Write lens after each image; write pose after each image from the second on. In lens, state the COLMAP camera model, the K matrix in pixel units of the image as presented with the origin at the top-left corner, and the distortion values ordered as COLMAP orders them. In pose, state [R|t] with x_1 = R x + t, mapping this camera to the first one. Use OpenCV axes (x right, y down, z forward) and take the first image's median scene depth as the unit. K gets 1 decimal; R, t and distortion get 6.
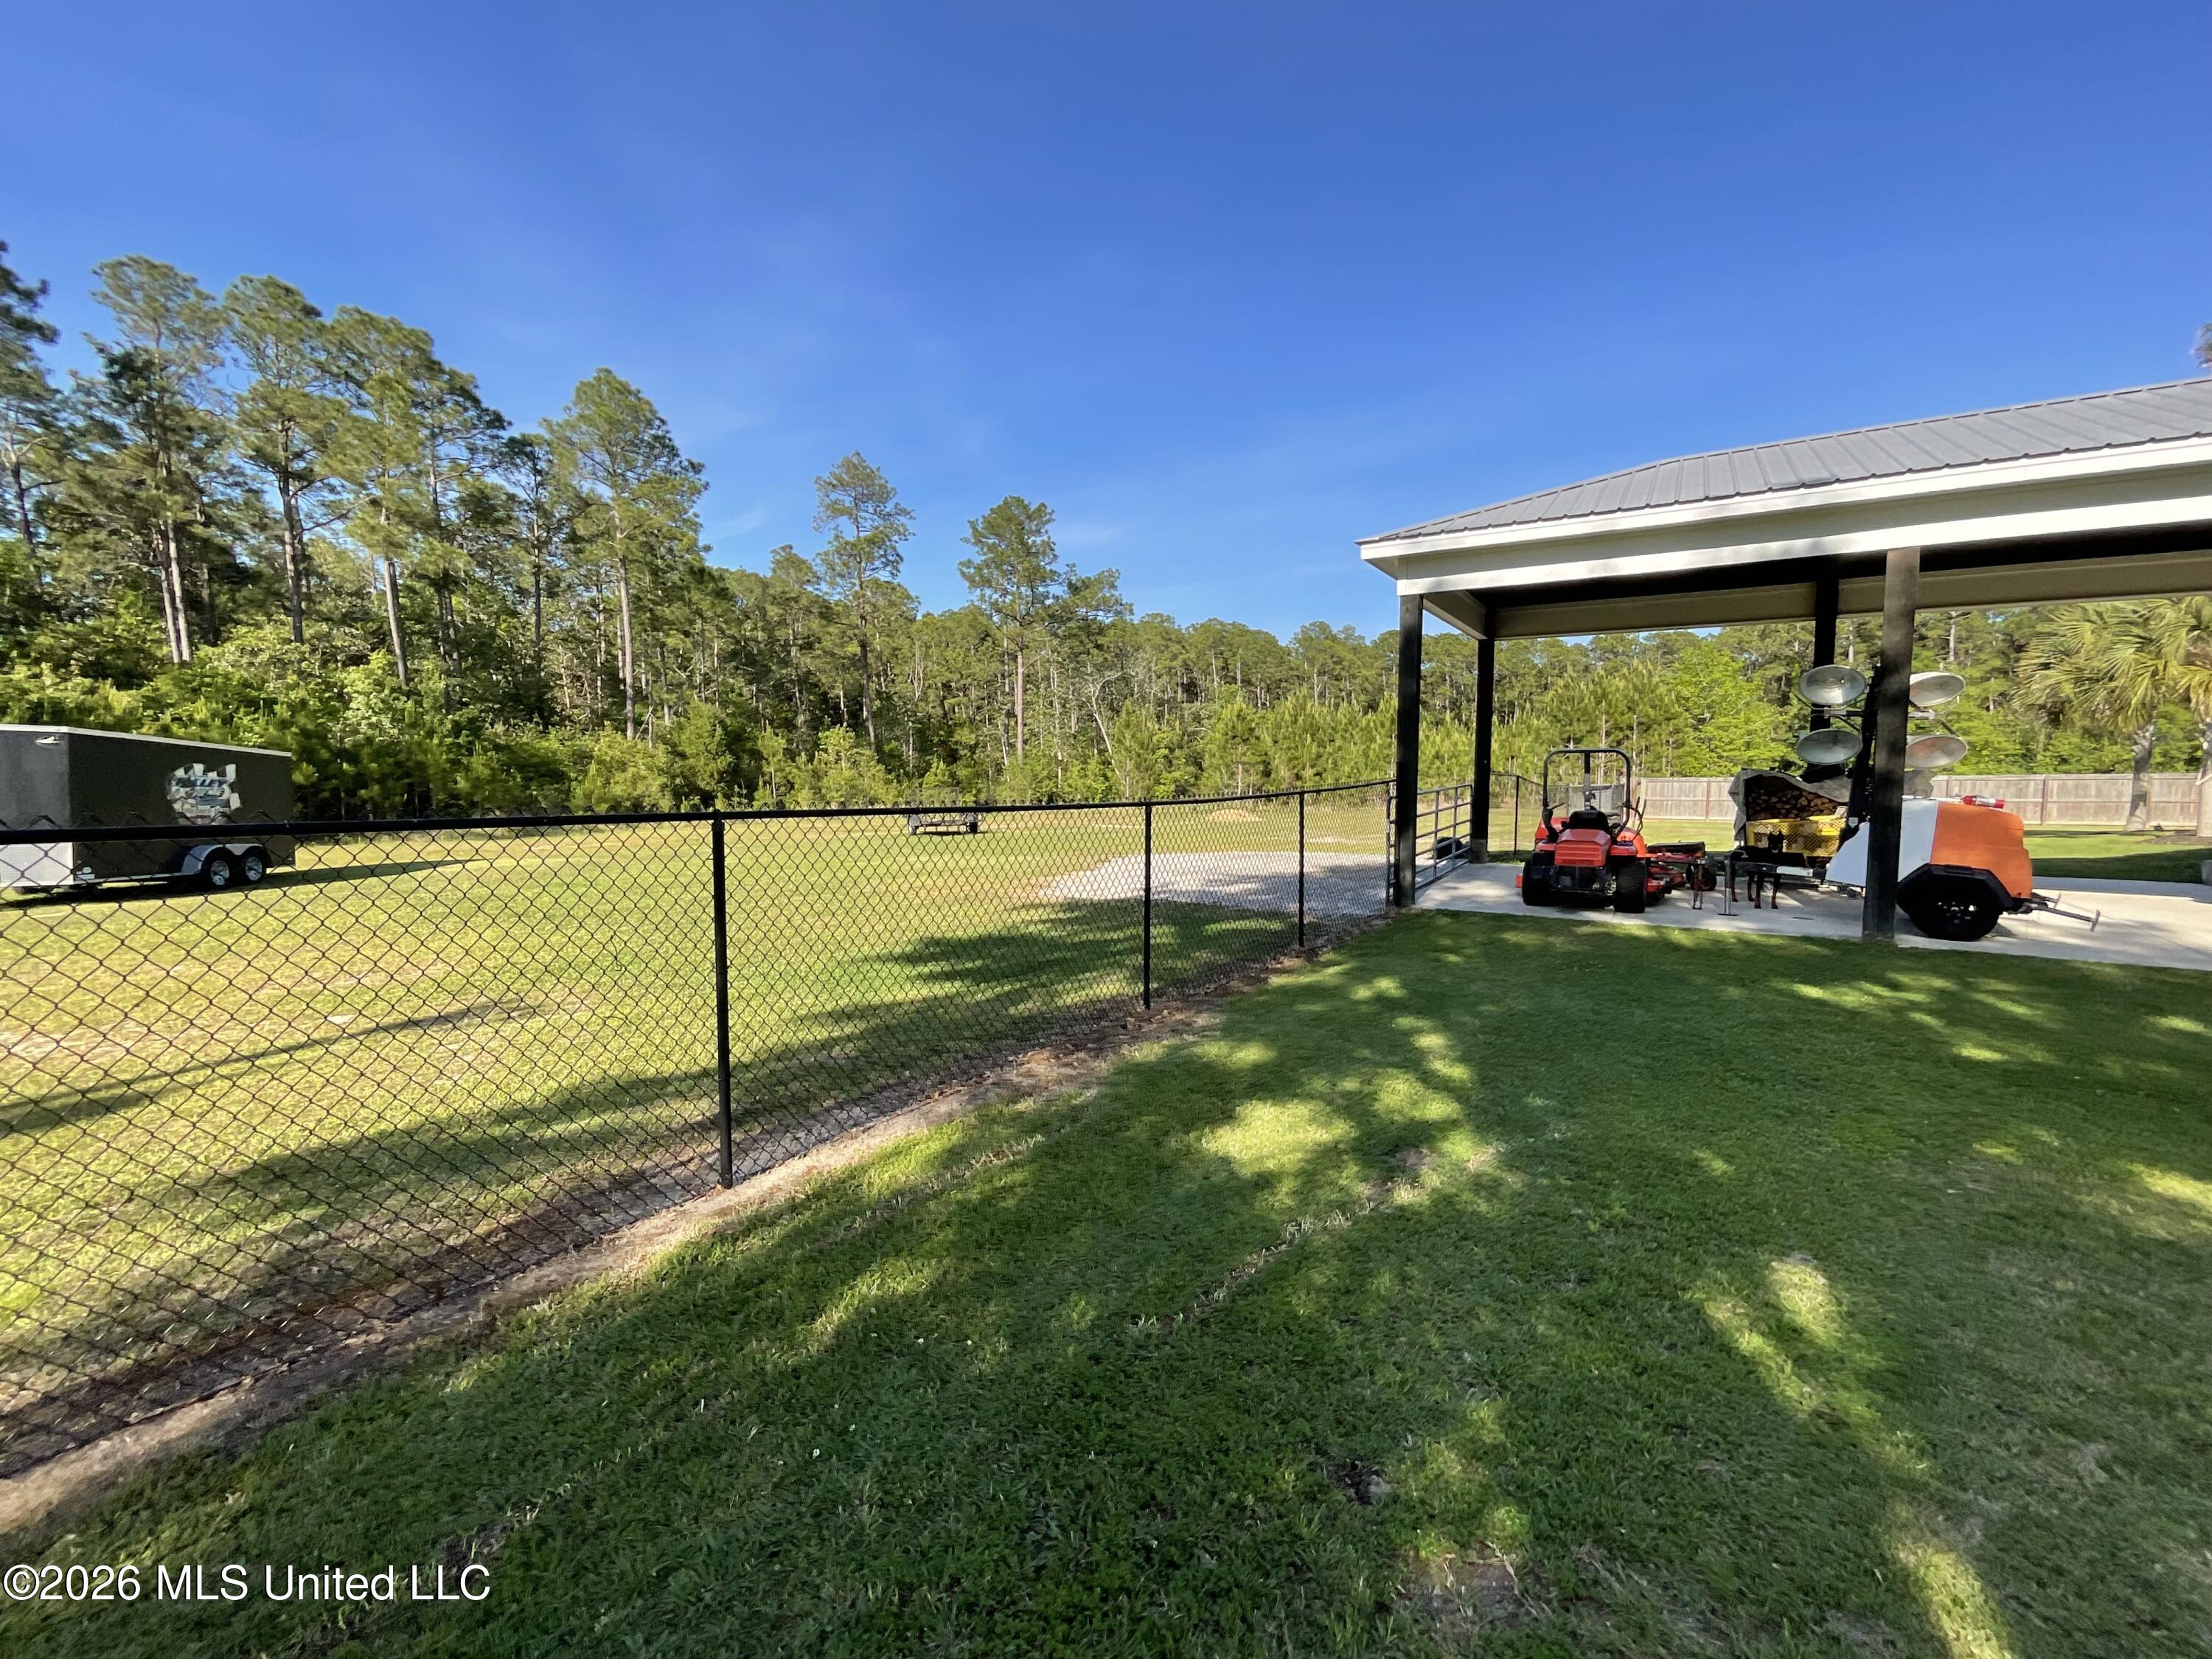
lens RADIAL K [[898.8, 0, 1106.3], [0, 898.8, 827.8], [0, 0, 1]] dist [-0.000399, 0.000958]
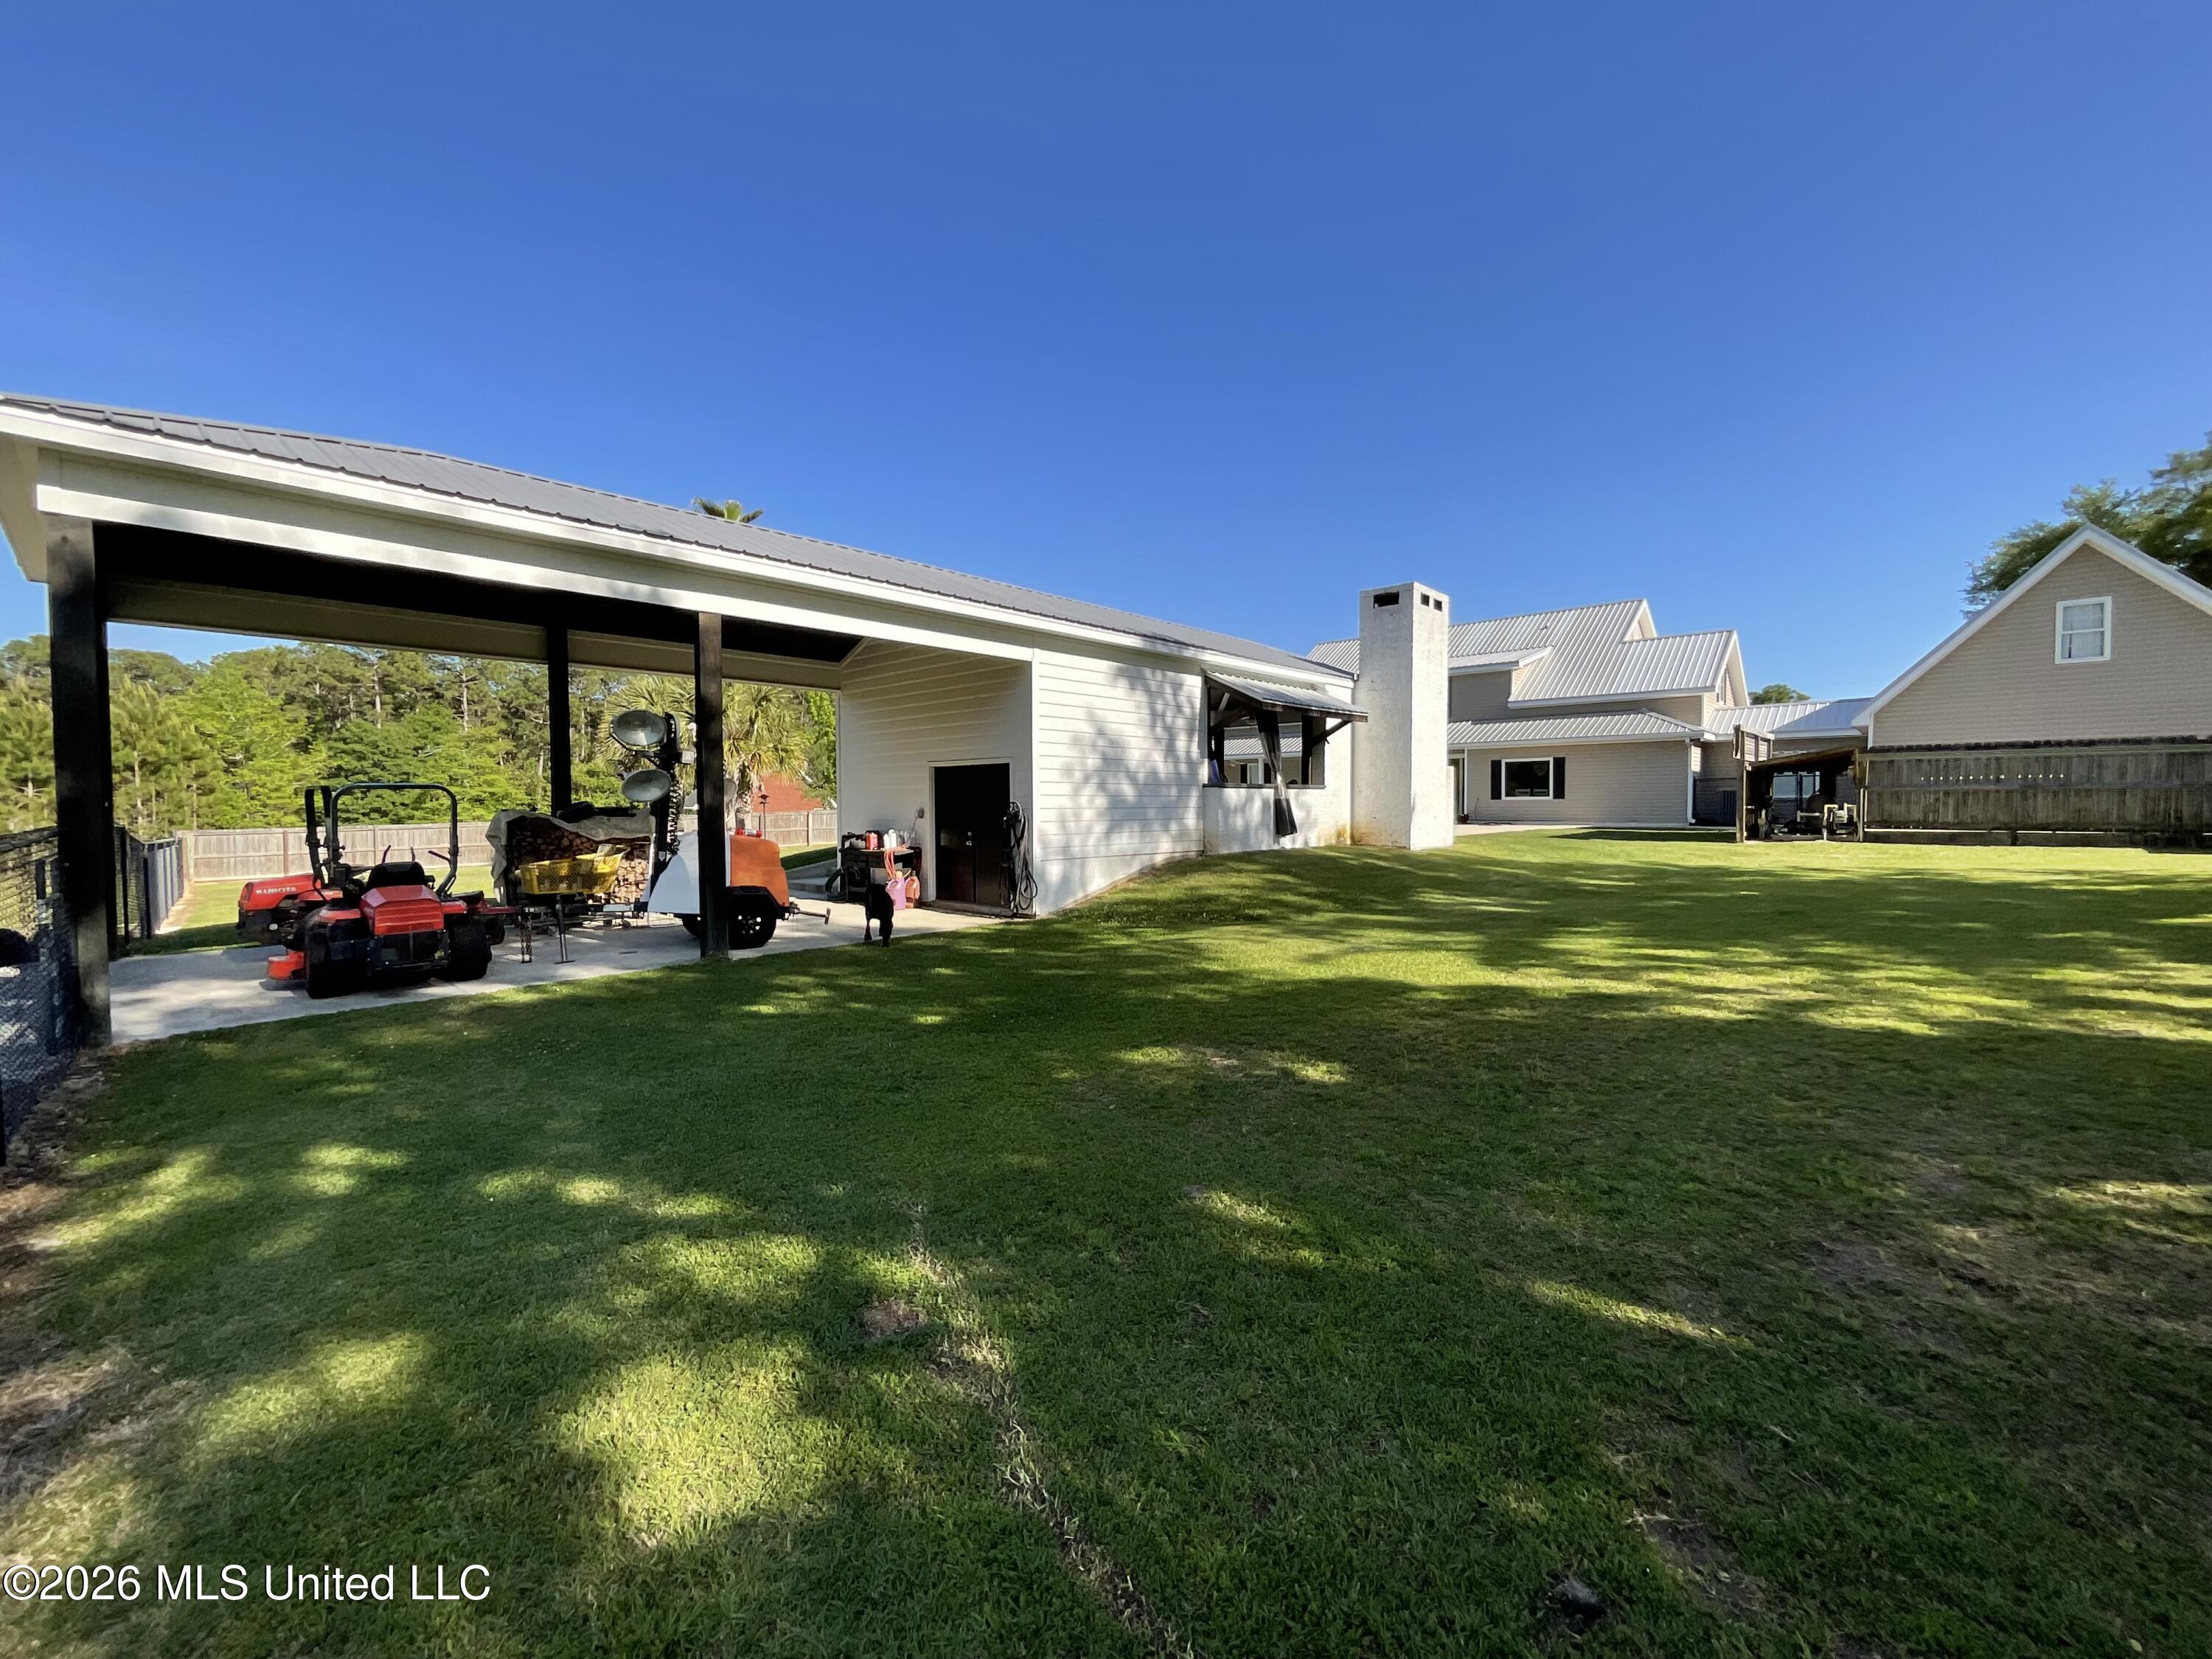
lens RADIAL K [[898.8, 0, 1106.7], [0, 898.8, 830.7], [0, 0, 1]] dist [-0.000399, 0.000958]
pose [[0.185422, -0.026973, 0.982289, -0.225105], [0.078571, 0.996830, 0.012541, -0.014268], [-0.979513, 0.074854, 0.186953, 0.451755]]
